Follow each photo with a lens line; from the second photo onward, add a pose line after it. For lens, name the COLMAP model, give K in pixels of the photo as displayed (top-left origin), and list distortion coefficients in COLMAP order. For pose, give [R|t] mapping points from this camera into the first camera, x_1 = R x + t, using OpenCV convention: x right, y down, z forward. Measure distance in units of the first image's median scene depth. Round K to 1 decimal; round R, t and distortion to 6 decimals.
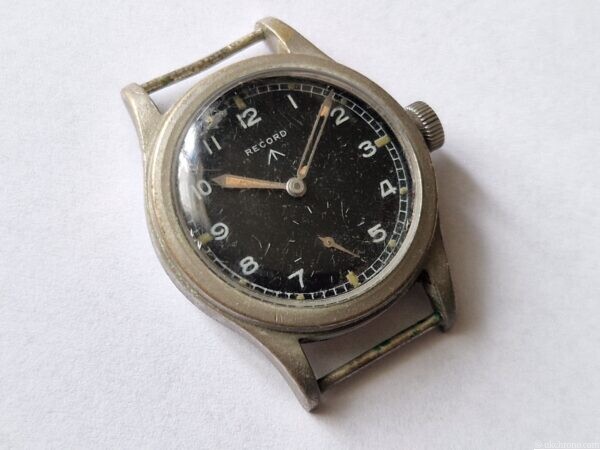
lens RADIAL K [[1187.7, 0, 298.1], [0, 1187.7, 229.1], [0, 0, 1]] dist [0.016326, 0.000000]
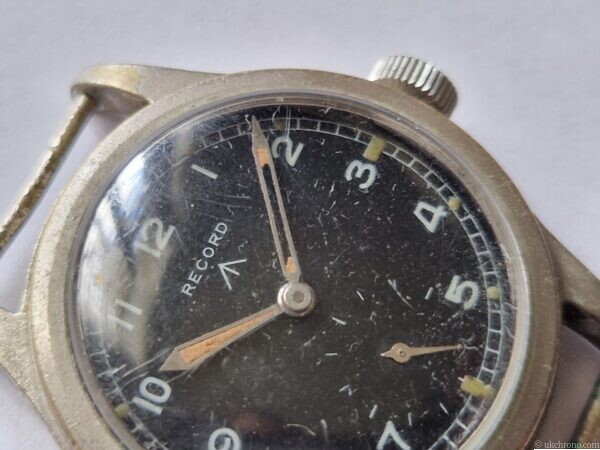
lens RADIAL K [[1187.7, 0, 272.5], [0, 1187.7, 270.4], [0, 0, 1]] dist [0.016326, 0.000000]
pose [[0.847164, -0.525018, 0.081663, -0.048520], [0.525377, 0.850663, 0.018765, -0.062086], [-0.079320, 0.027007, 0.996483, 0.448075]]
